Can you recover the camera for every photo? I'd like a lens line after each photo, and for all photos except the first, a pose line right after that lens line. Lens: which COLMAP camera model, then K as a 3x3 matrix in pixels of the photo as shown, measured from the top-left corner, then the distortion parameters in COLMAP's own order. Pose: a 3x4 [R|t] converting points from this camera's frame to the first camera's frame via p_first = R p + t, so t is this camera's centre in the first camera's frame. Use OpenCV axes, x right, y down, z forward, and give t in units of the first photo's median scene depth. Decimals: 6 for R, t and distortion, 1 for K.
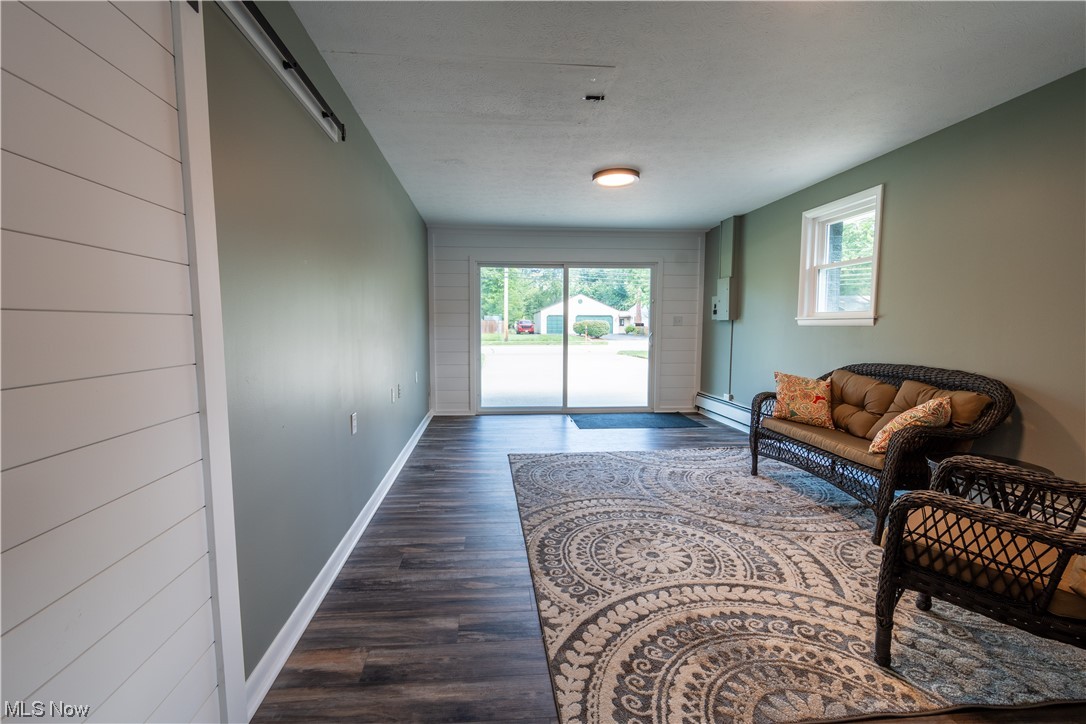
lens RADIAL K [[471.6, 0, 530.2], [0, 471.6, 366.3], [0, 0, 1]] dist [0.008704, -0.000811]
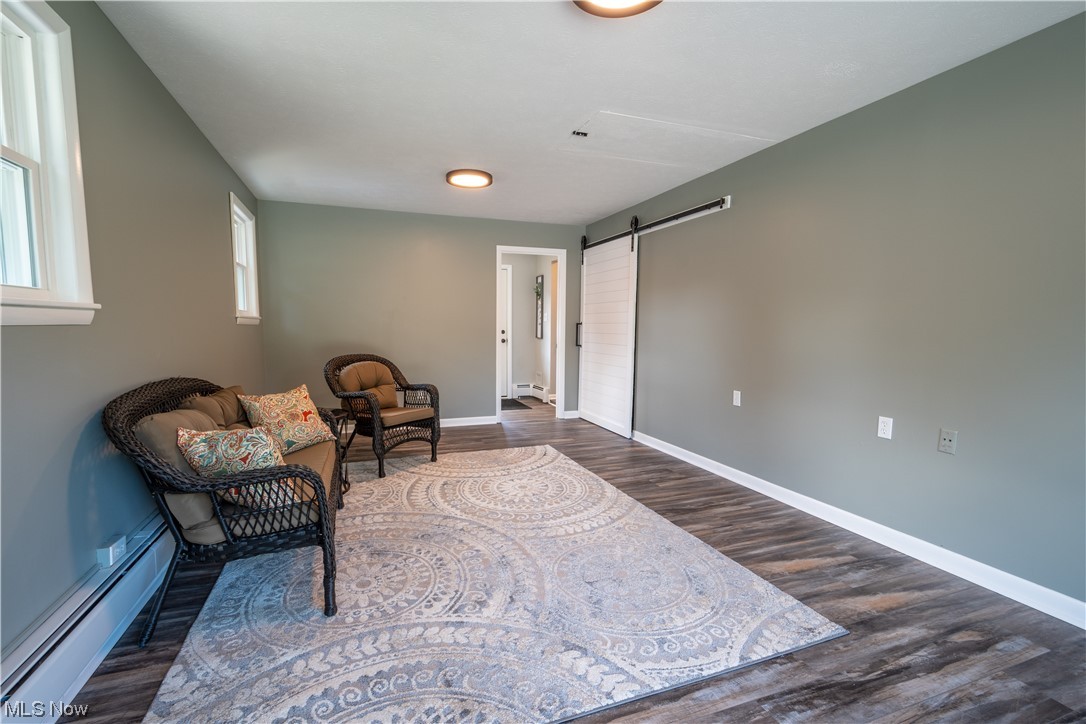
lens RADIAL K [[471.6, 0, 530.2], [0, 471.6, 366.3], [0, 0, 1]] dist [0.008704, -0.000811]
pose [[-0.966156, 0.016245, -0.257445, 0.572239], [-0.029473, 0.984528, 0.172731, -0.195734], [0.256268, 0.174473, -0.950729, 2.193225]]
